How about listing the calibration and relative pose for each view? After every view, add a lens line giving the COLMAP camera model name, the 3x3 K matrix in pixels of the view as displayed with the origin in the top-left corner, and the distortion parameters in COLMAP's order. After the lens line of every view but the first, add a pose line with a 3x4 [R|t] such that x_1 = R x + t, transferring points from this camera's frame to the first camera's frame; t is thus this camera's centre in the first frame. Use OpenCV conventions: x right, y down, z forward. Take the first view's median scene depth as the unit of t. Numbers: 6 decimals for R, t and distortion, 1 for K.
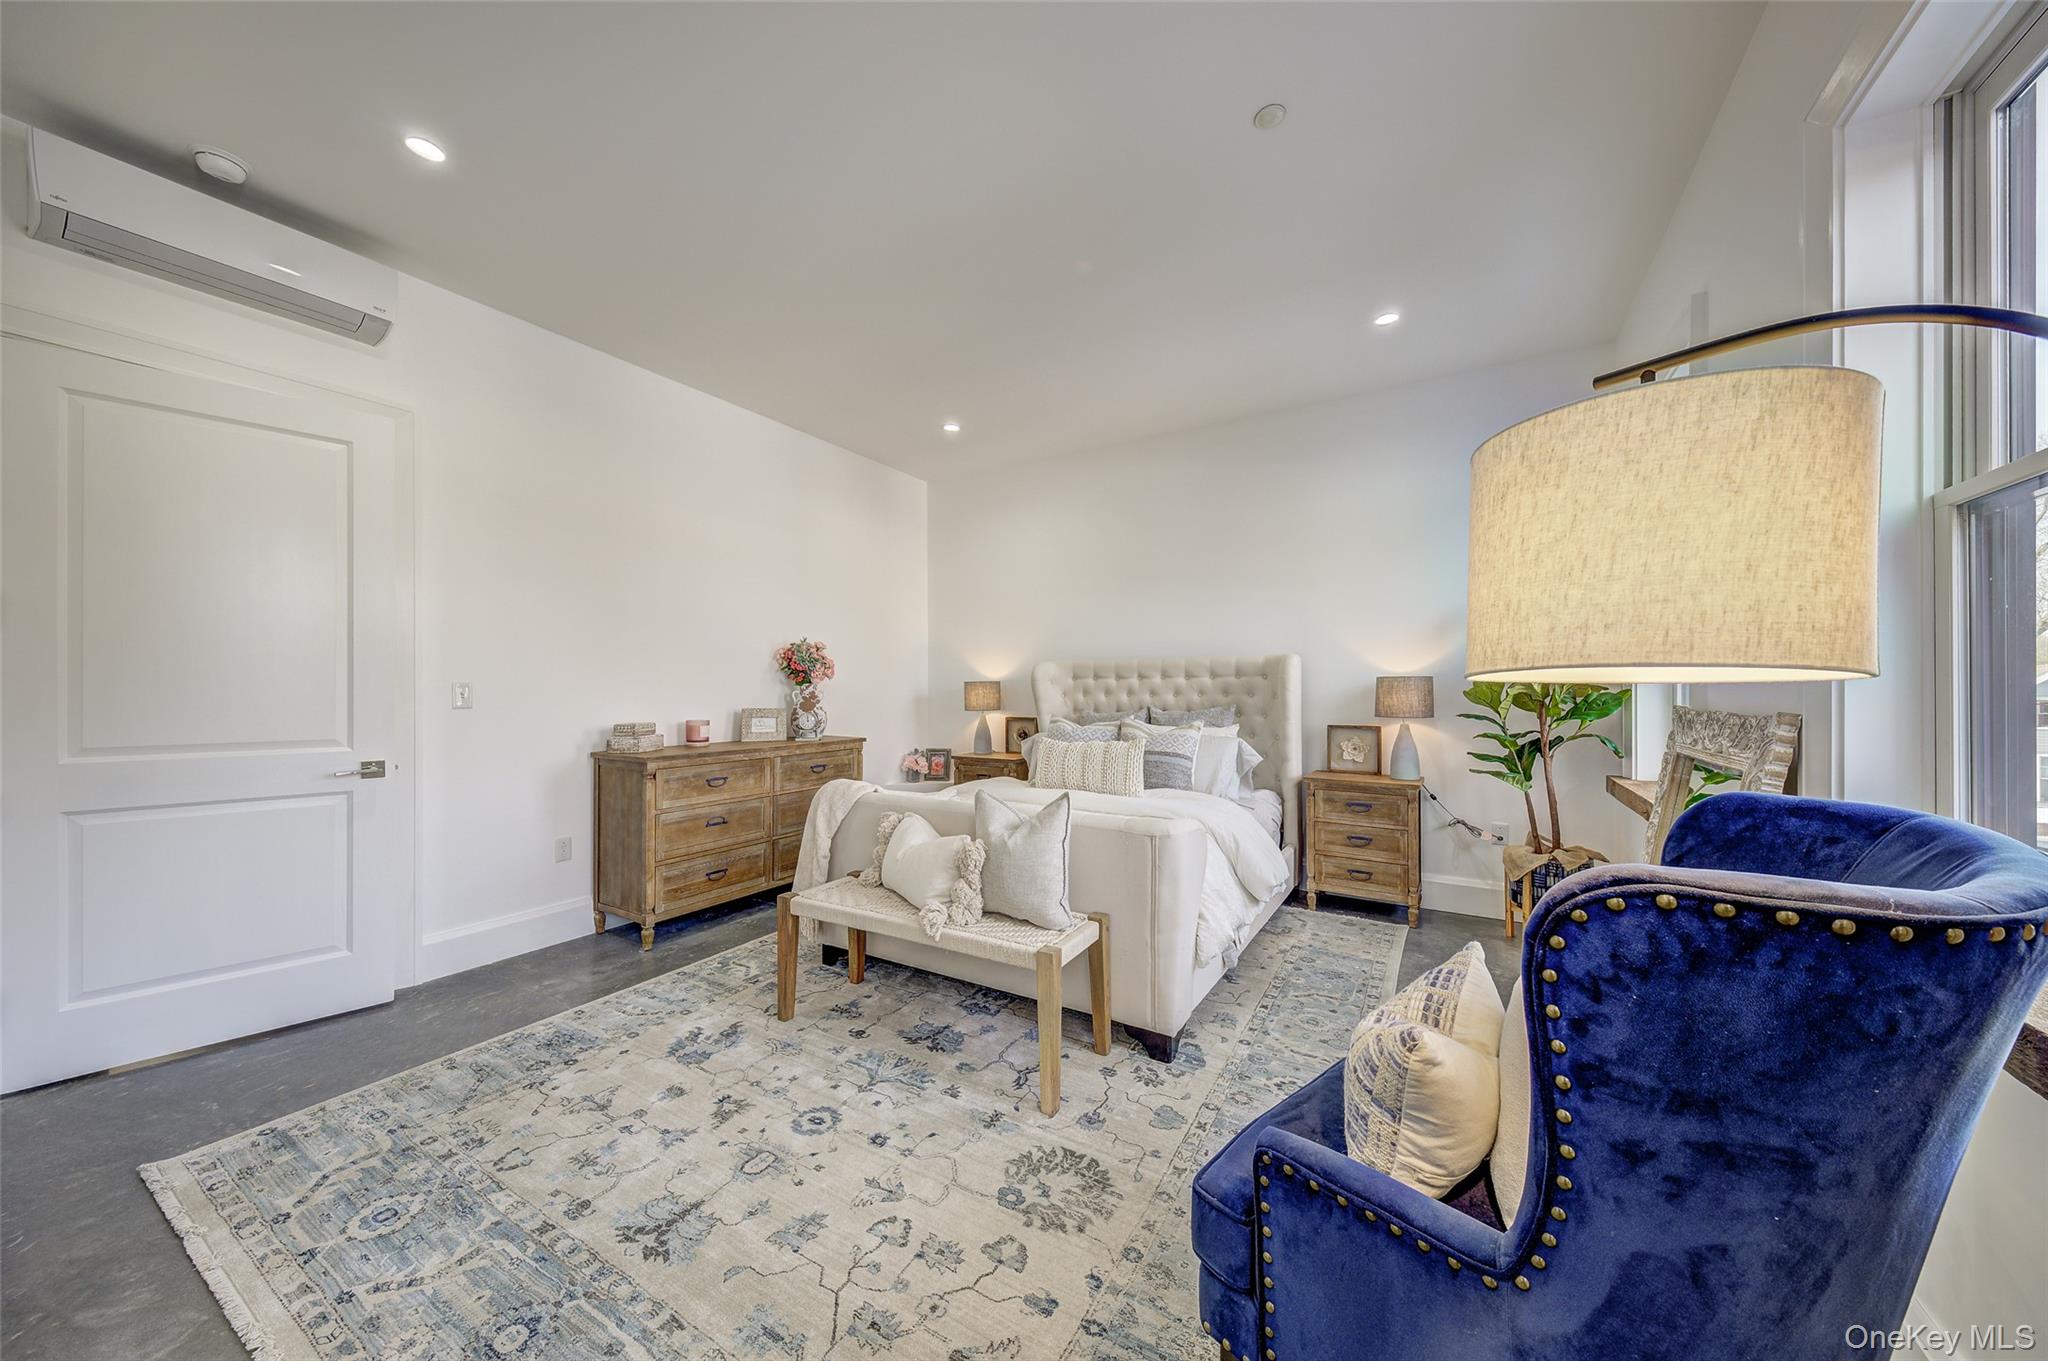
lens RADIAL K [[688.8, 0, 1021.3], [0, 688.8, 676.6], [0, 0, 1]] dist [0.013844, -0.004081]
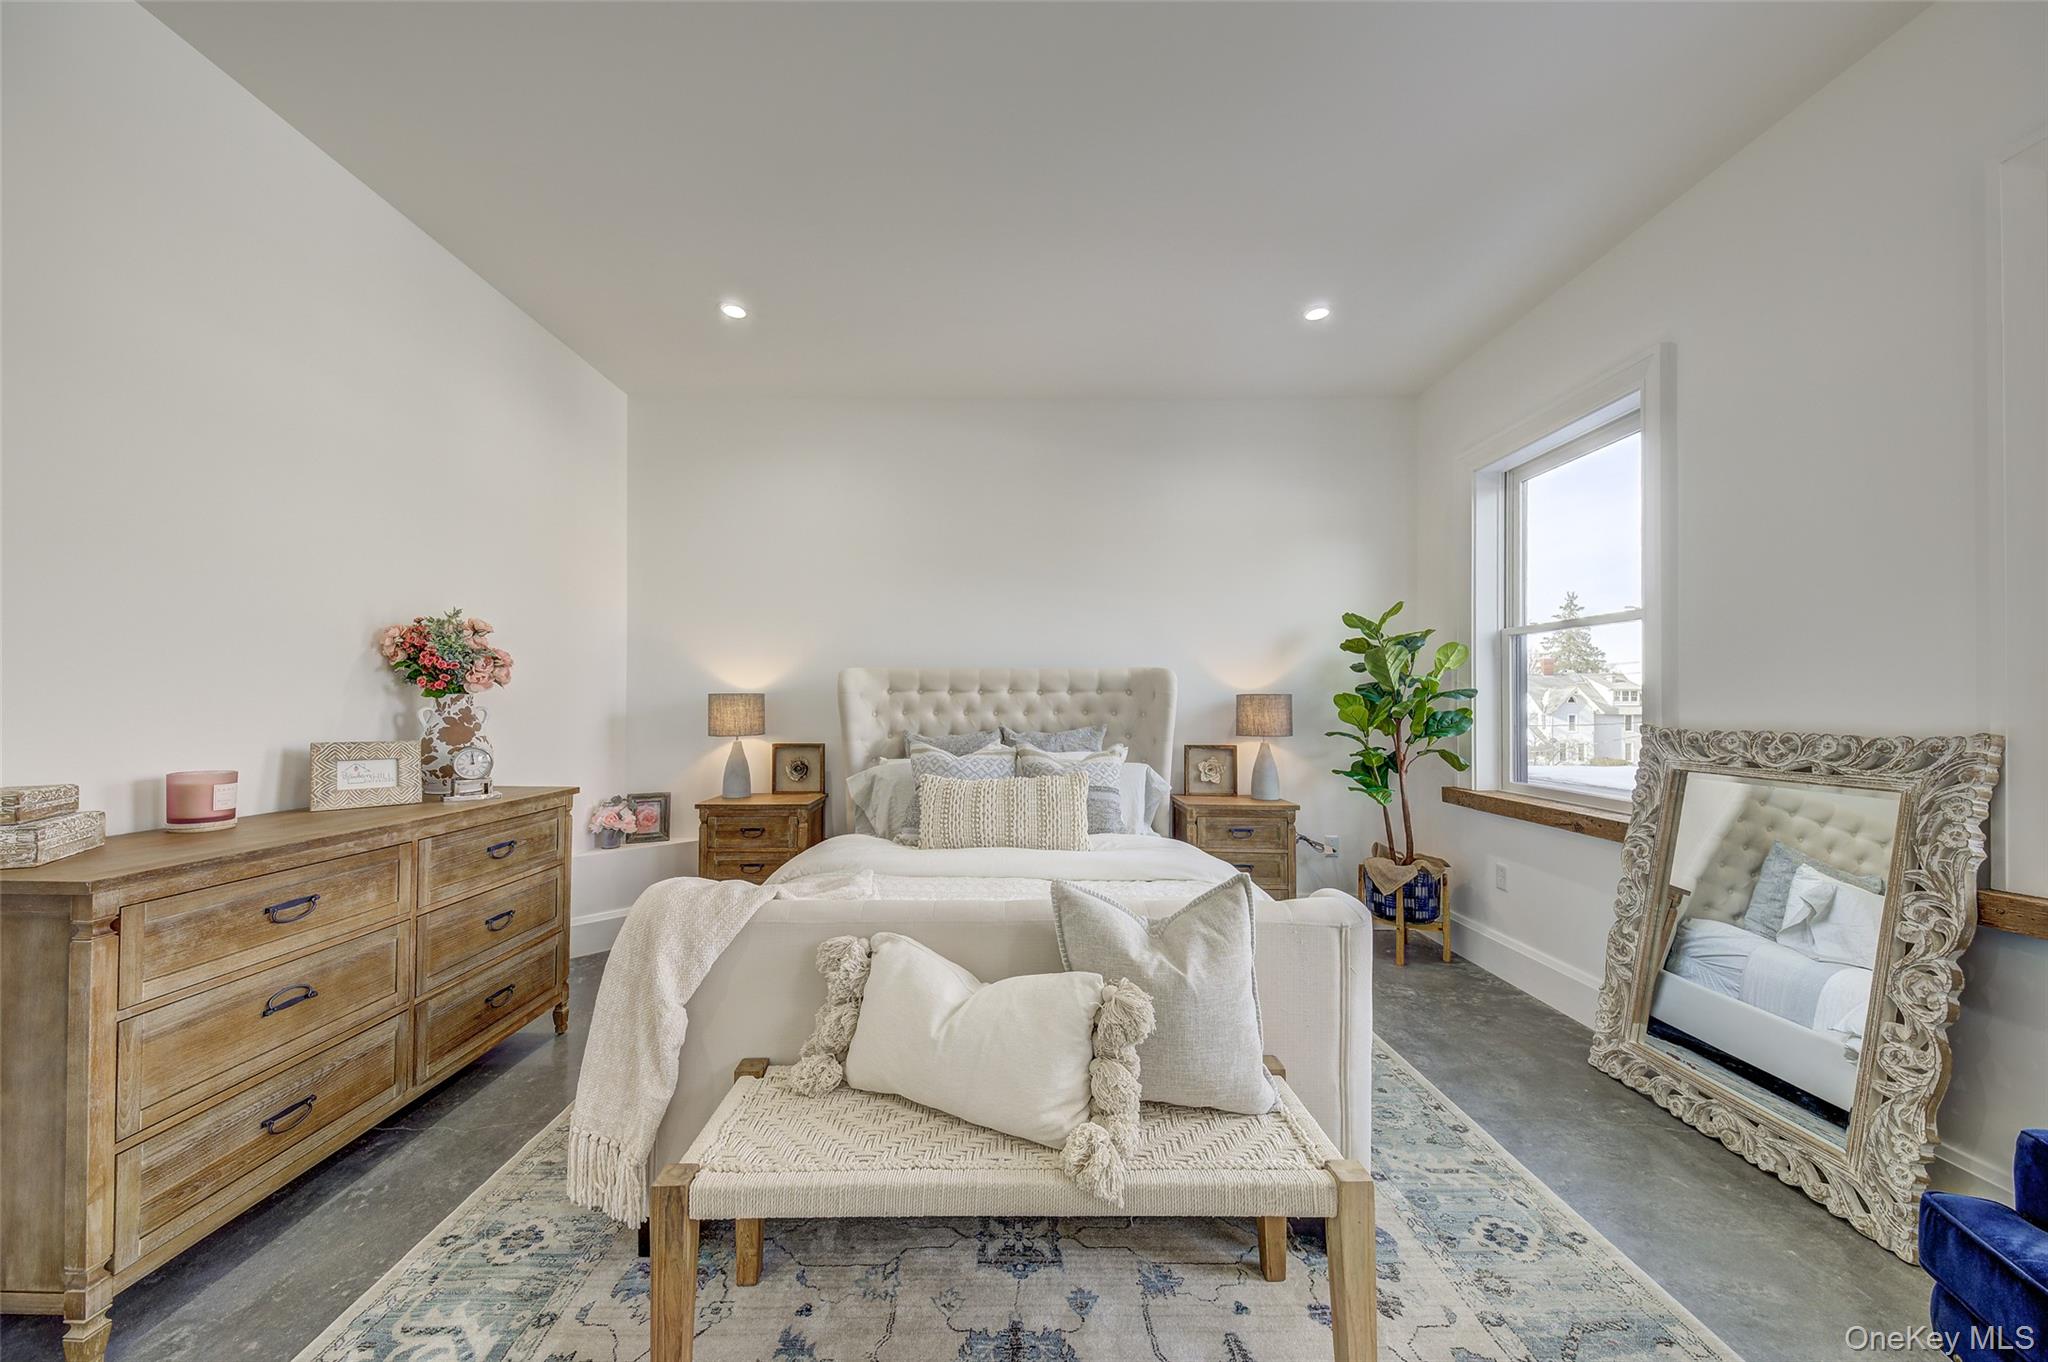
lens RADIAL K [[703.8, 0, 994.2], [0, 703.8, 690.6], [0, 0, 1]] dist [0.023159, -0.007877]
pose [[0.856976, 0.014136, 0.515163, -0.263761], [-0.013190, 0.999898, -0.005495, 0.005388], [-0.515188, -0.002086, 0.857075, 0.331996]]
